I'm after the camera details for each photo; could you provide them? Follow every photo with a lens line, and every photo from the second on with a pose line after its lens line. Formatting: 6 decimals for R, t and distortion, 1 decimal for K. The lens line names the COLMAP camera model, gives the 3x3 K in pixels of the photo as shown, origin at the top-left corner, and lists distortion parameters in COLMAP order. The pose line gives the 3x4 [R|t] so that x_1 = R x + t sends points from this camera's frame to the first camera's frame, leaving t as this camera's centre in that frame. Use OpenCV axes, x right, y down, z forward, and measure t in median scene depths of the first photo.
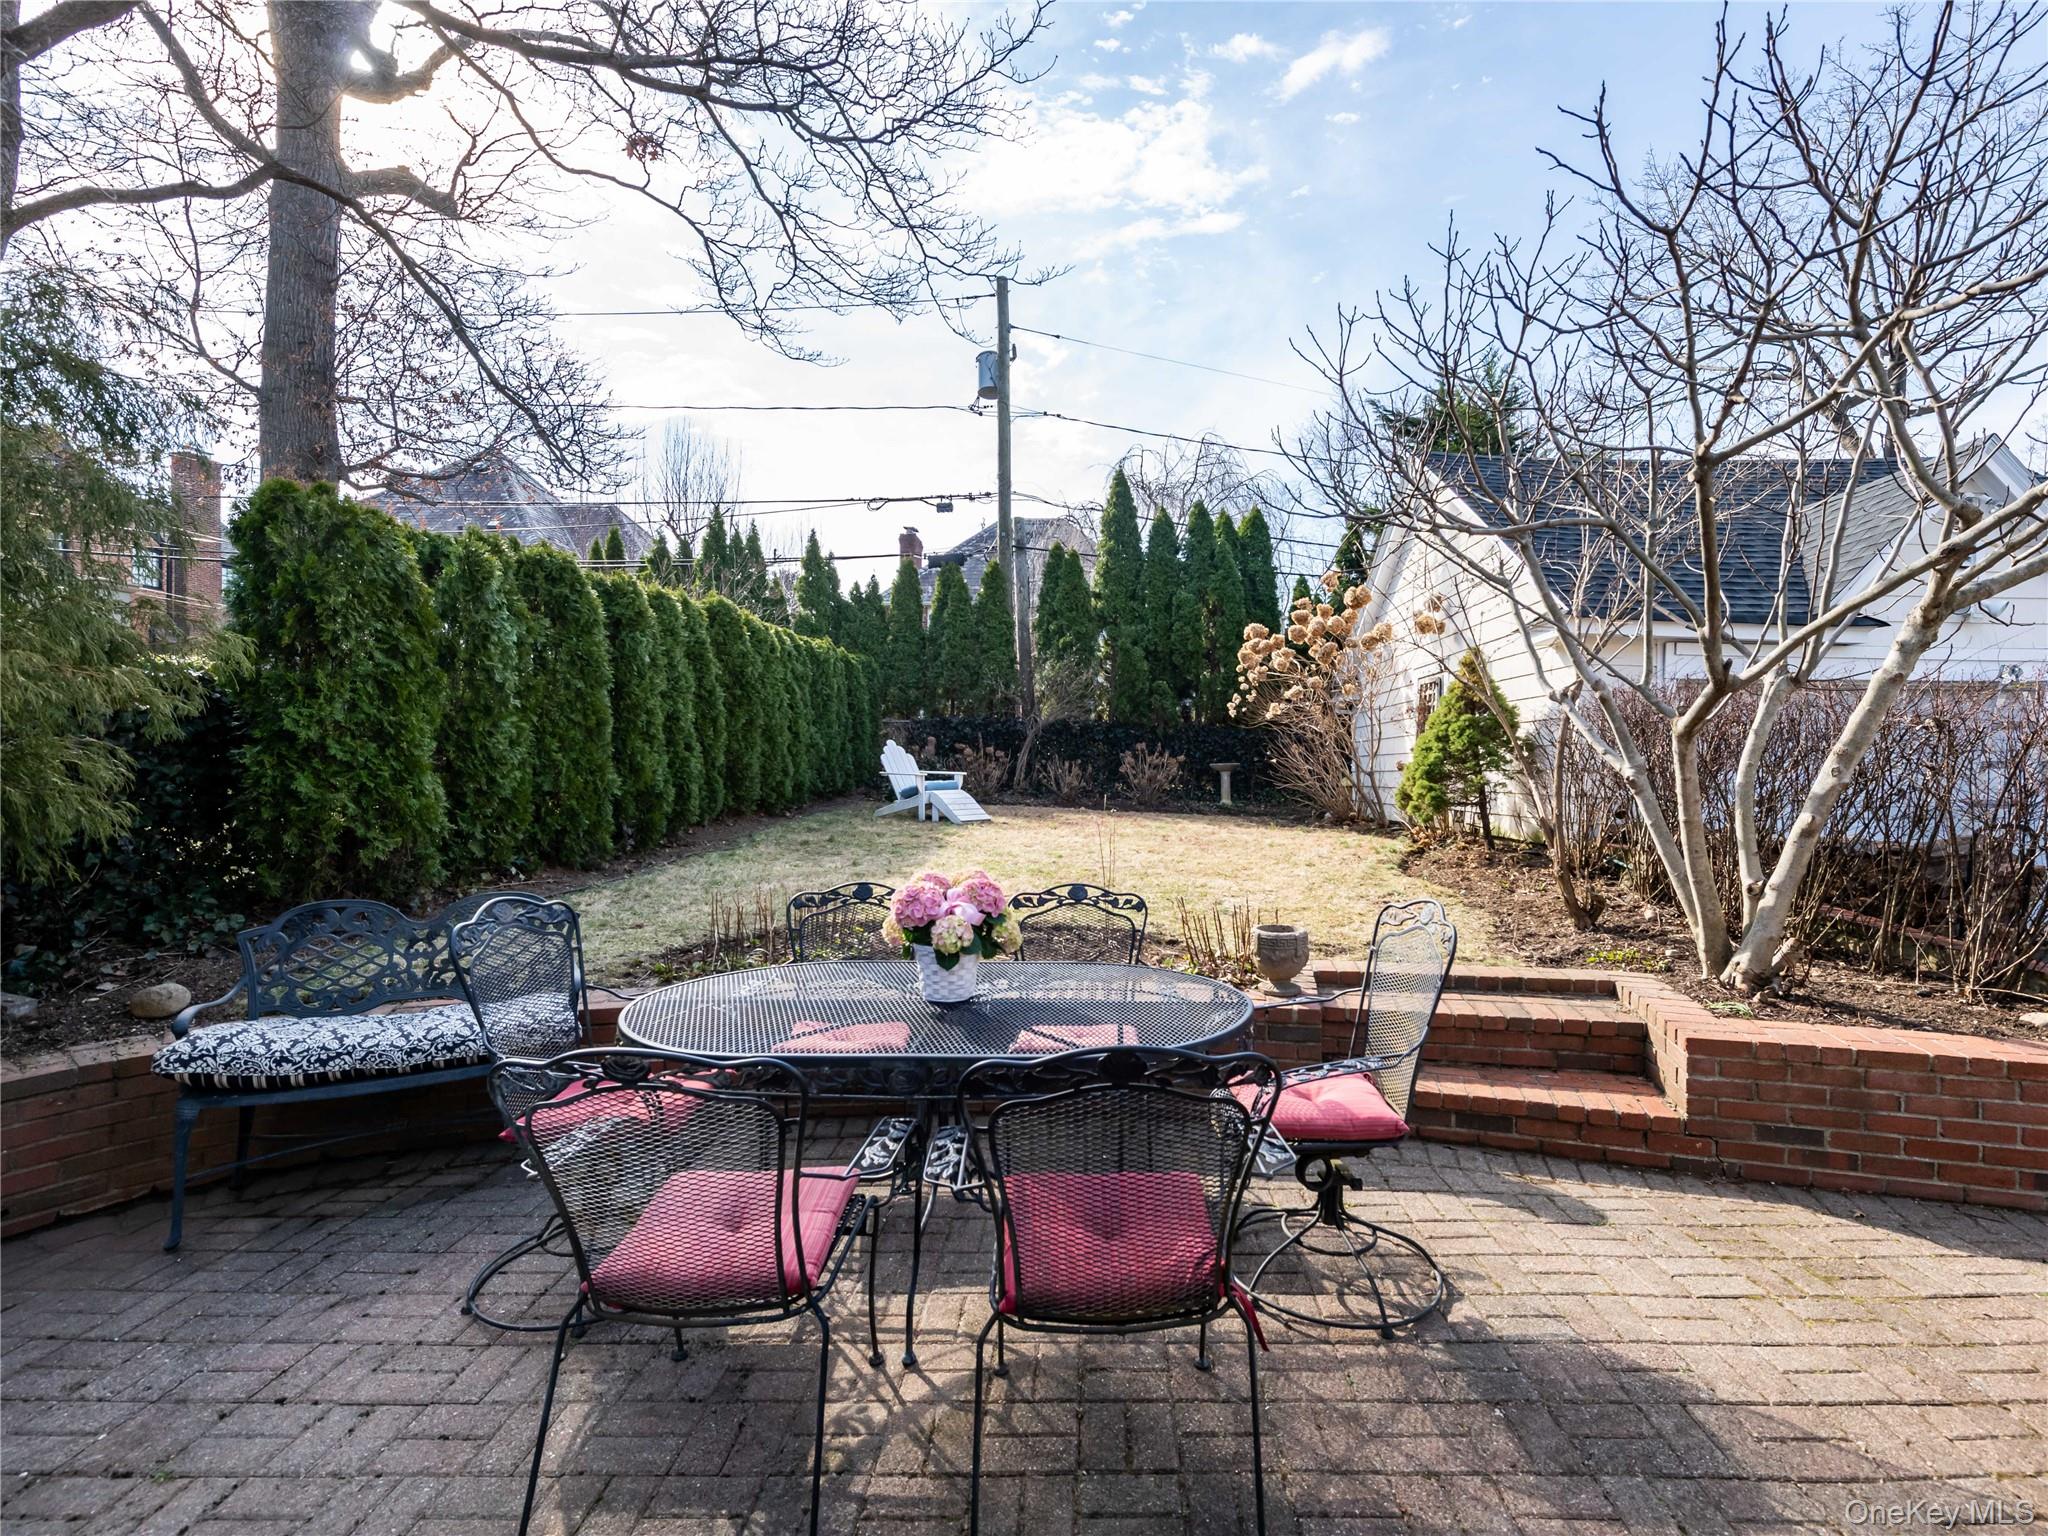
lens RADIAL K [[826.1, 0, 1019.1], [0, 826.1, 723.3], [0, 0, 1]] dist [-0.001780, -0.000465]
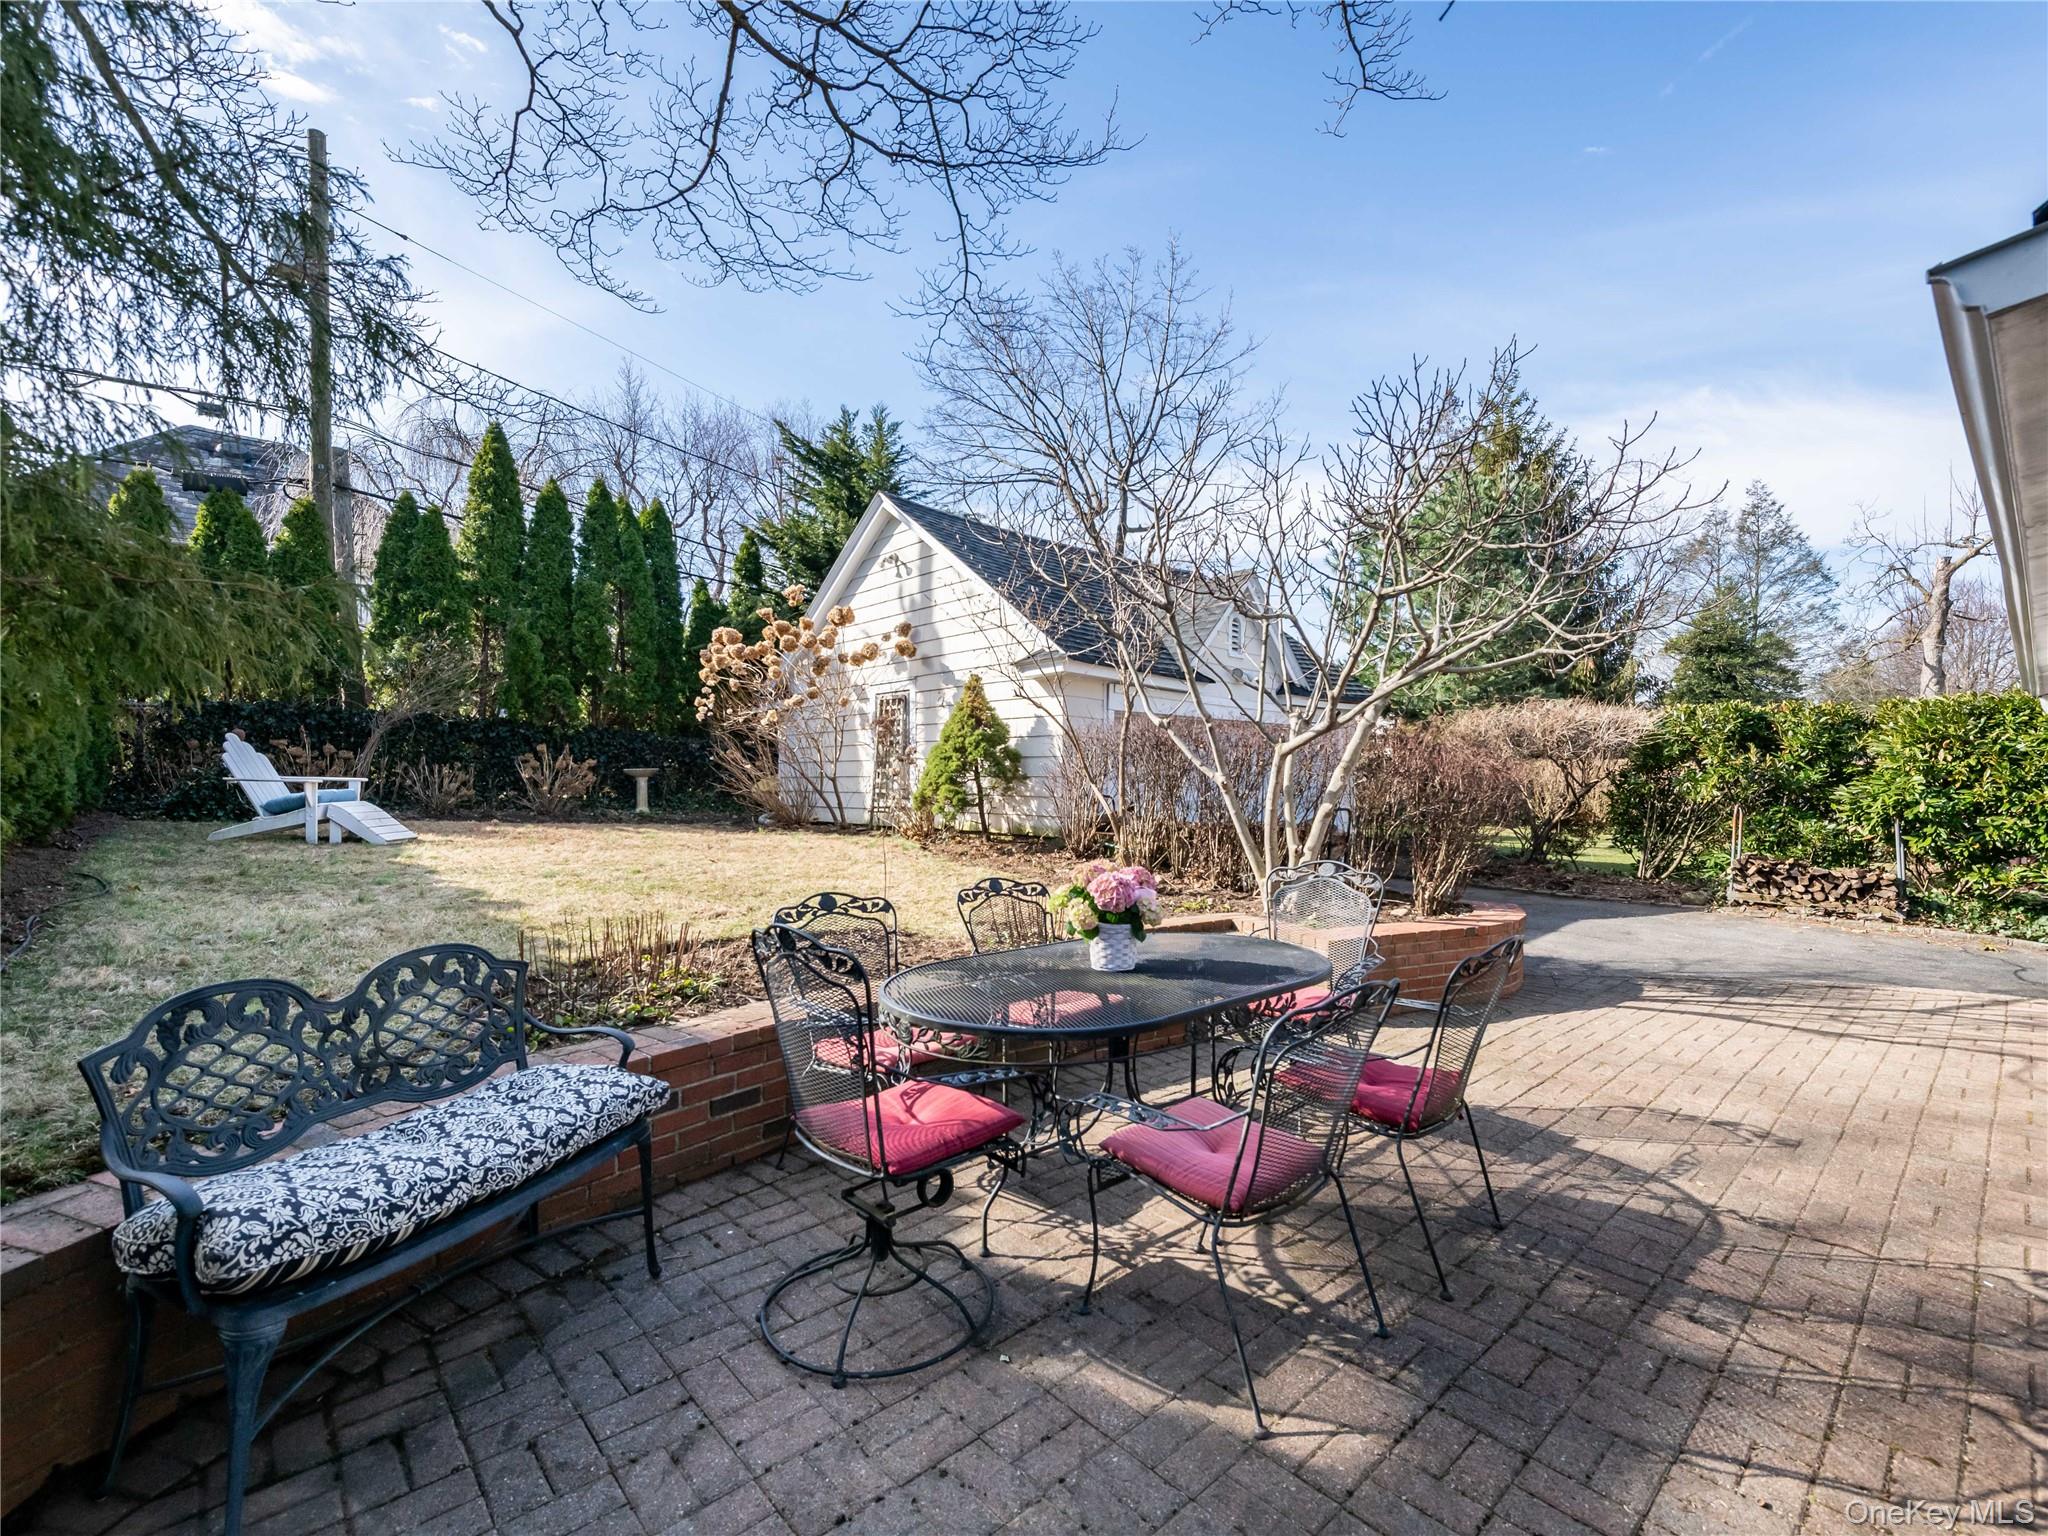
lens RADIAL K [[826.1, 0, 1019.1], [0, 826.1, 723.3], [0, 0, 1]] dist [-0.001780, -0.000465]
pose [[0.775079, 0.042066, 0.630463, -0.169344], [-0.037660, 0.999083, -0.020362, 0.001610], [-0.630741, -0.007961, 0.775952, 0.029336]]
